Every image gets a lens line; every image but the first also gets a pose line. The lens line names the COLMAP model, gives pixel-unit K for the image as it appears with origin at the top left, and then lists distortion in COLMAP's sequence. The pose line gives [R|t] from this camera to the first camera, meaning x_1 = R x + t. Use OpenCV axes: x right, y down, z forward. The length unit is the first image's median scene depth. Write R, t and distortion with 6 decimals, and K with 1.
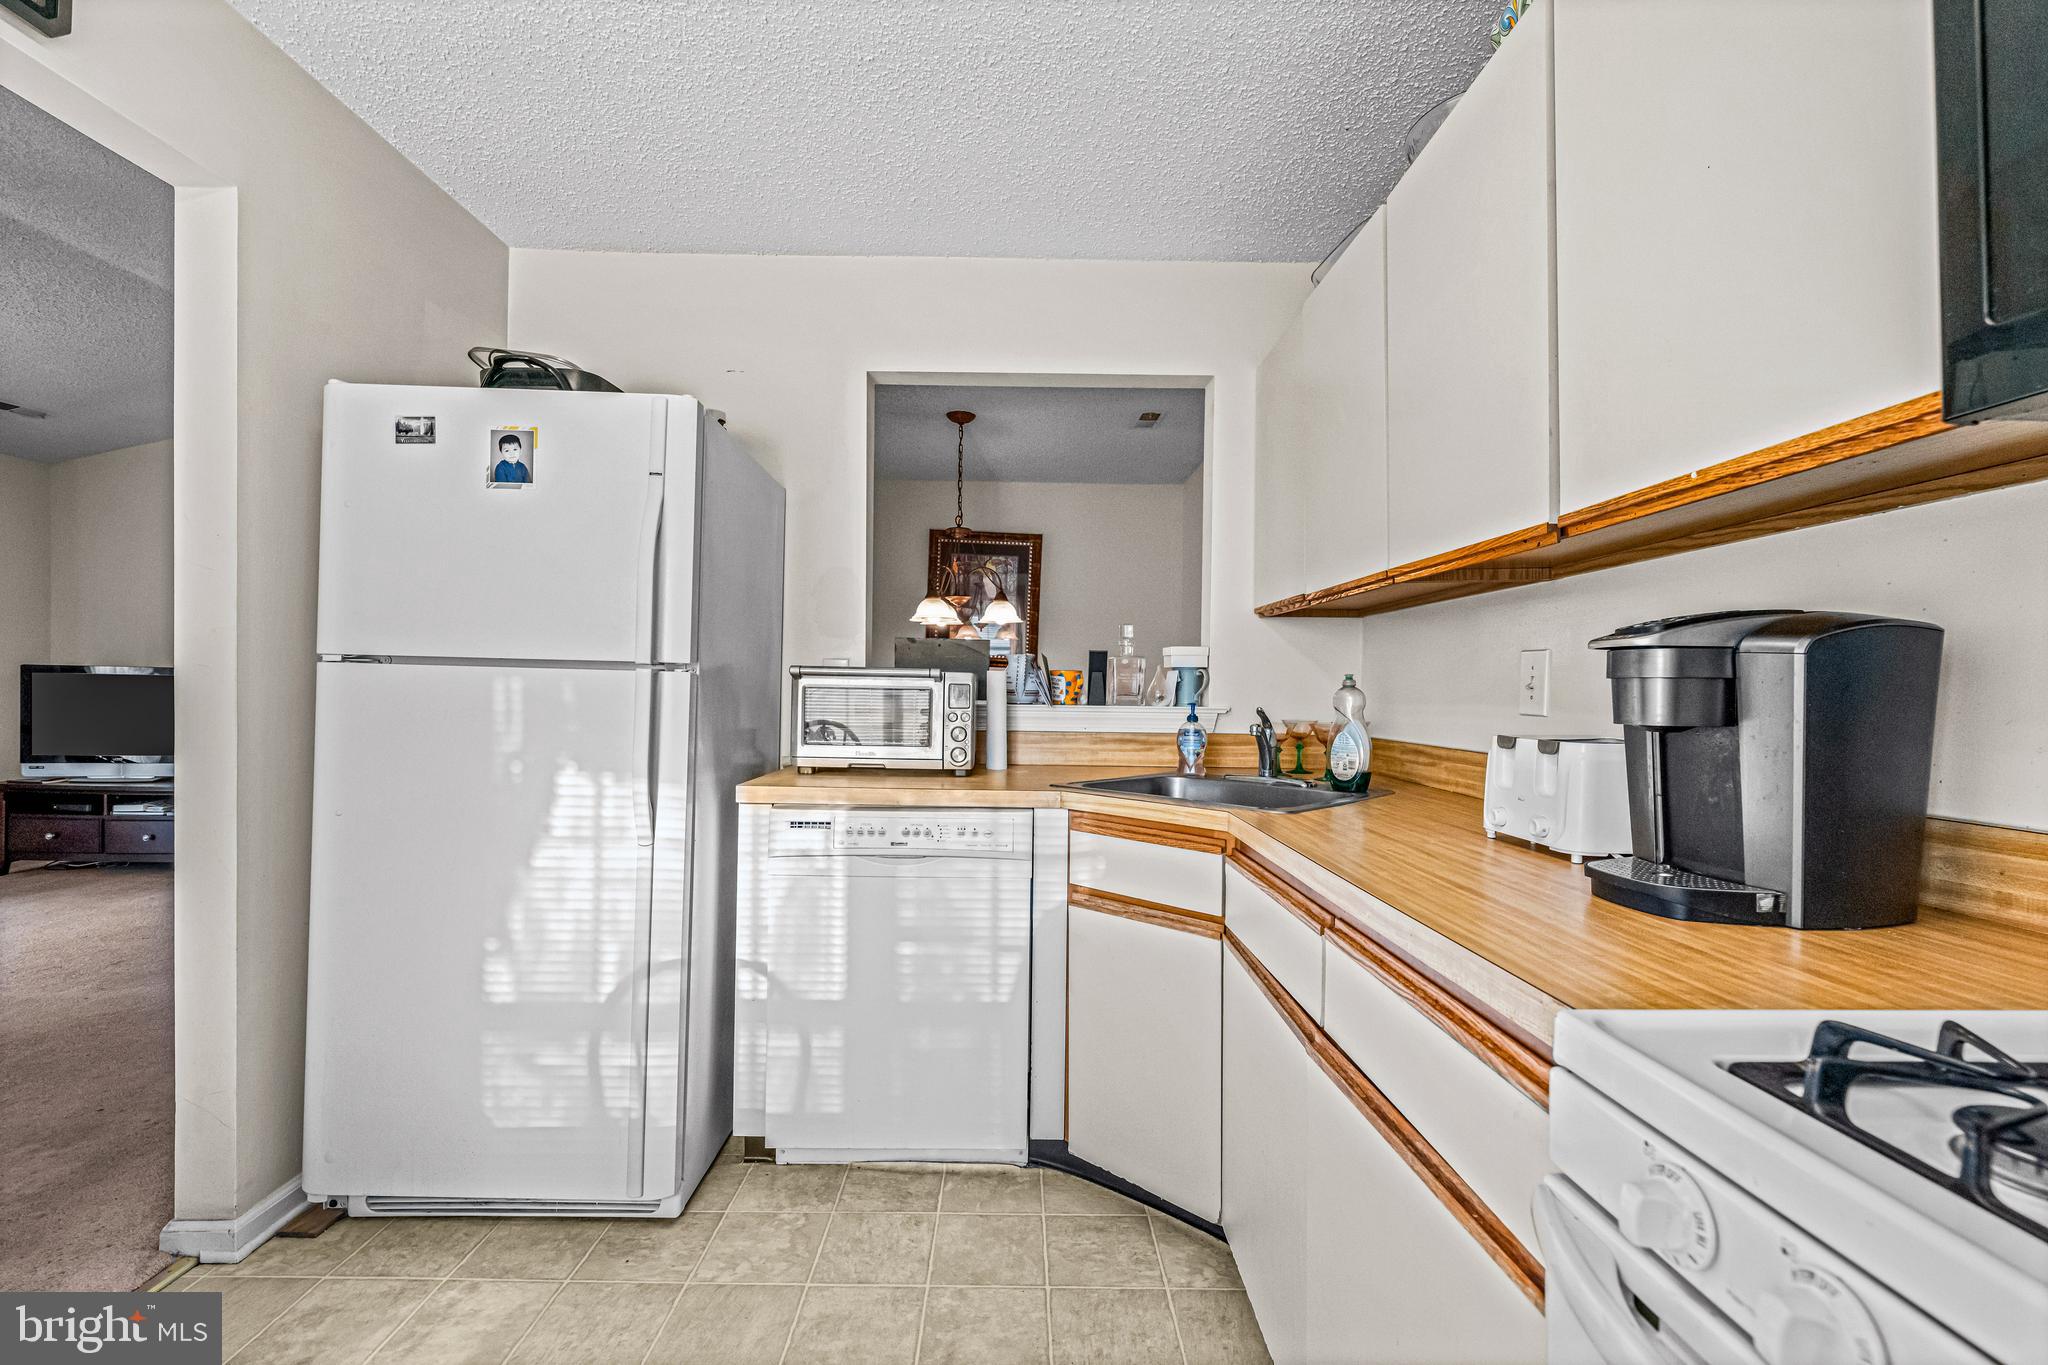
lens RADIAL K [[882.1, 0, 1027.6], [0, 882.1, 705.5], [0, 0, 1]] dist [0.001310, -0.000004]
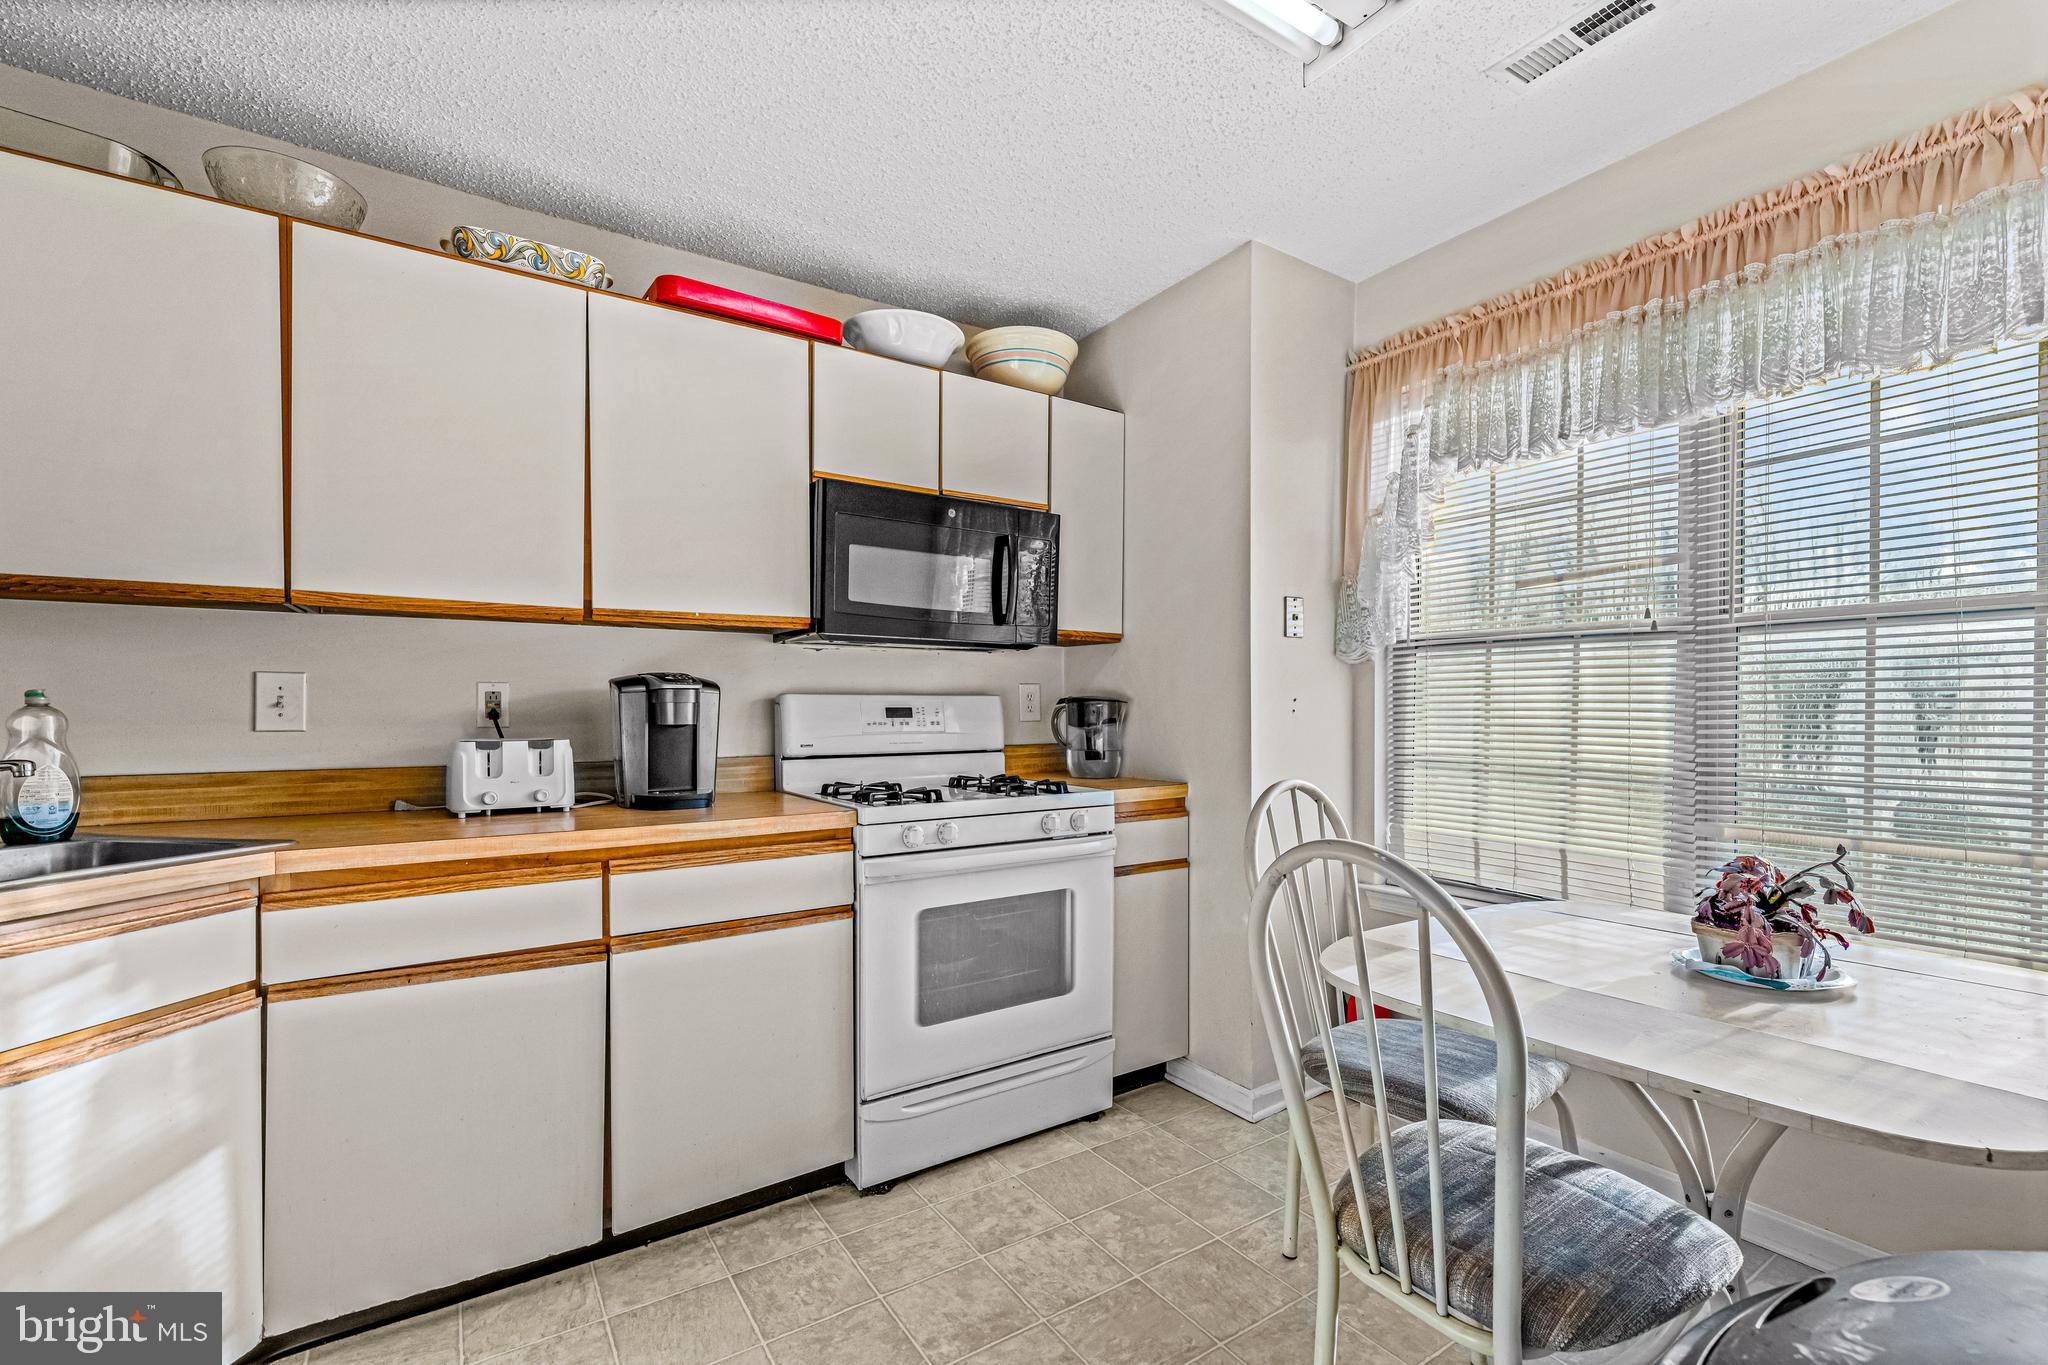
lens RADIAL K [[882.1, 0, 1027.6], [0, 882.1, 705.5], [0, 0, 1]] dist [0.001310, -0.000004]
pose [[-0.551013, -0.007817, 0.834460, -0.779538], [0.010903, 0.999803, 0.016566, -0.025717], [-0.834426, 0.018226, -0.550819, 0.729938]]
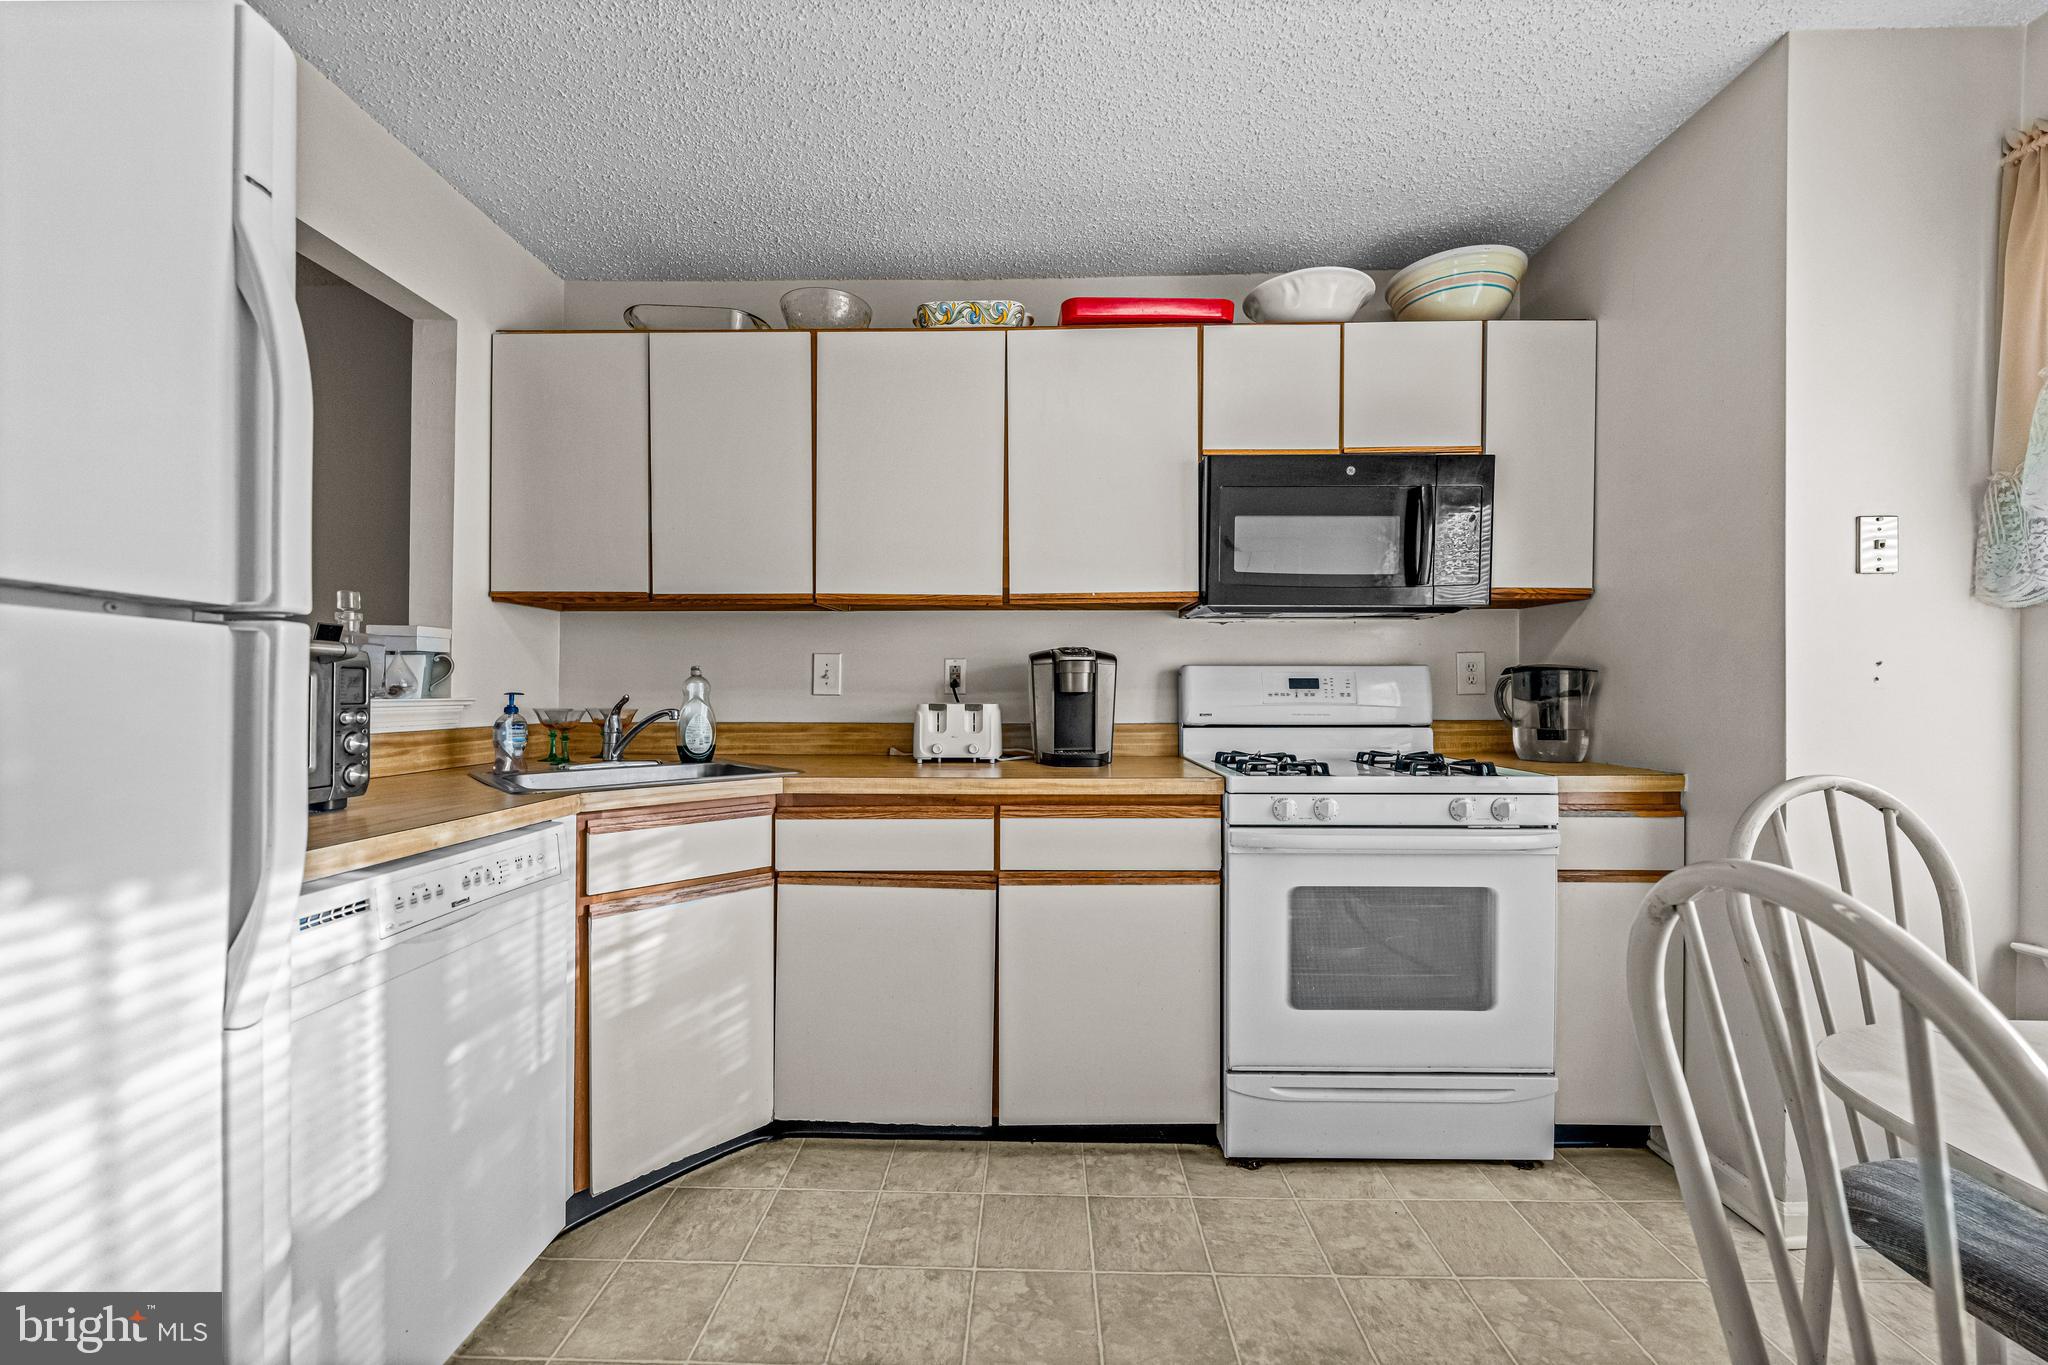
lens RADIAL K [[793.2, 0, 1028.2], [0, 793.2, 684.6], [0, 0, 1]] dist [0.001120, -0.000016]
pose [[0.025005, -0.006017, 0.999669, -0.746045], [0.018824, 0.999807, 0.005547, -0.007178], [-0.999510, 0.018679, 0.025114, 0.532382]]
